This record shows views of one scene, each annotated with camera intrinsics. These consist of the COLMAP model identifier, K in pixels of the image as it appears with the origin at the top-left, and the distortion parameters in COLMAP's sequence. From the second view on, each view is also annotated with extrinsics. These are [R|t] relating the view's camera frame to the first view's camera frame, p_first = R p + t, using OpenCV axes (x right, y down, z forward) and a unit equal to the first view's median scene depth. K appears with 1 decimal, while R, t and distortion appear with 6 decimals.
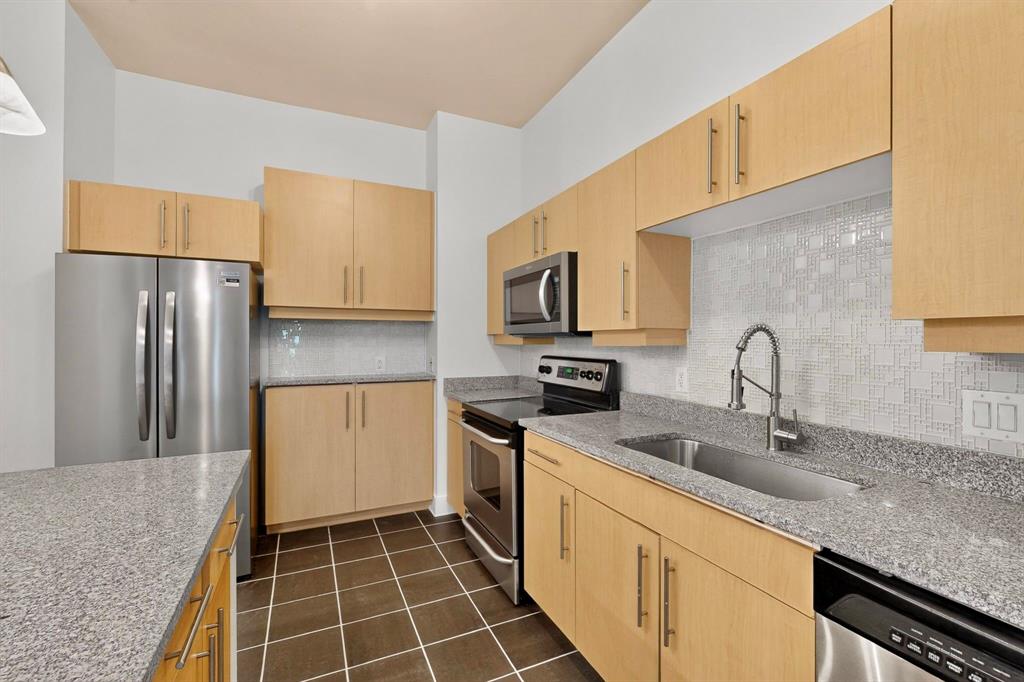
lens RADIAL K [[443.3, 0, 512.0], [0, 443.3, 341.0], [0, 0, 1]] dist [-0.000441, -0.000051]
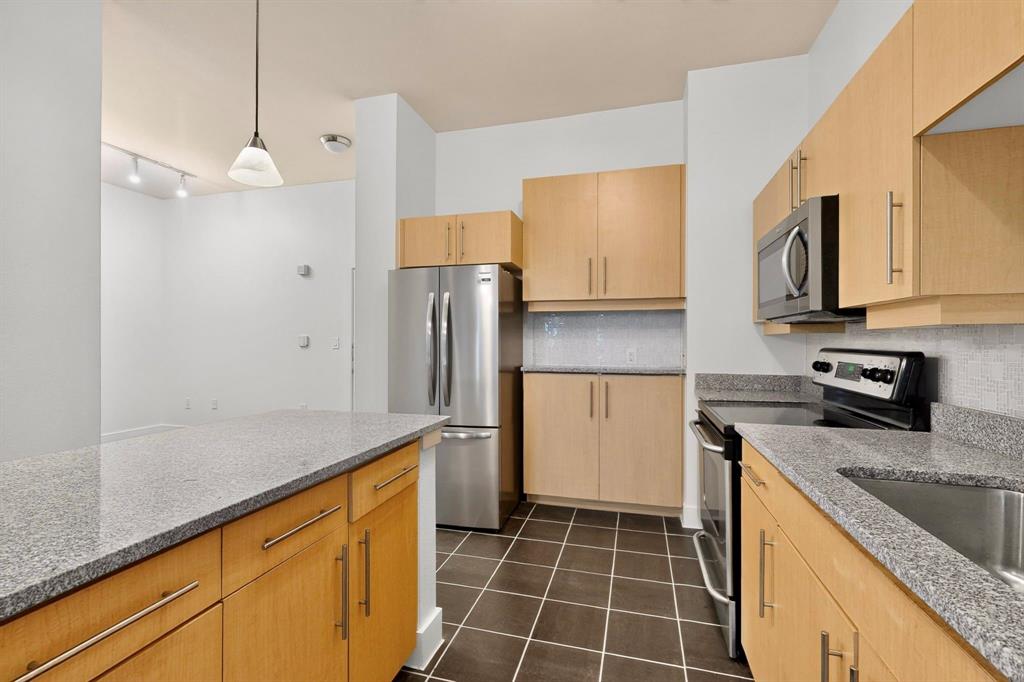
lens RADIAL K [[445.1, 0, 514.4], [0, 445.1, 343.0], [0, 0, 1]] dist [-0.009598, 0.000335]
pose [[0.758531, 0.003598, -0.651627, 0.173468], [-0.000271, 0.999986, 0.005206, 0.022451], [0.651637, -0.003772, 0.758522, 0.115909]]
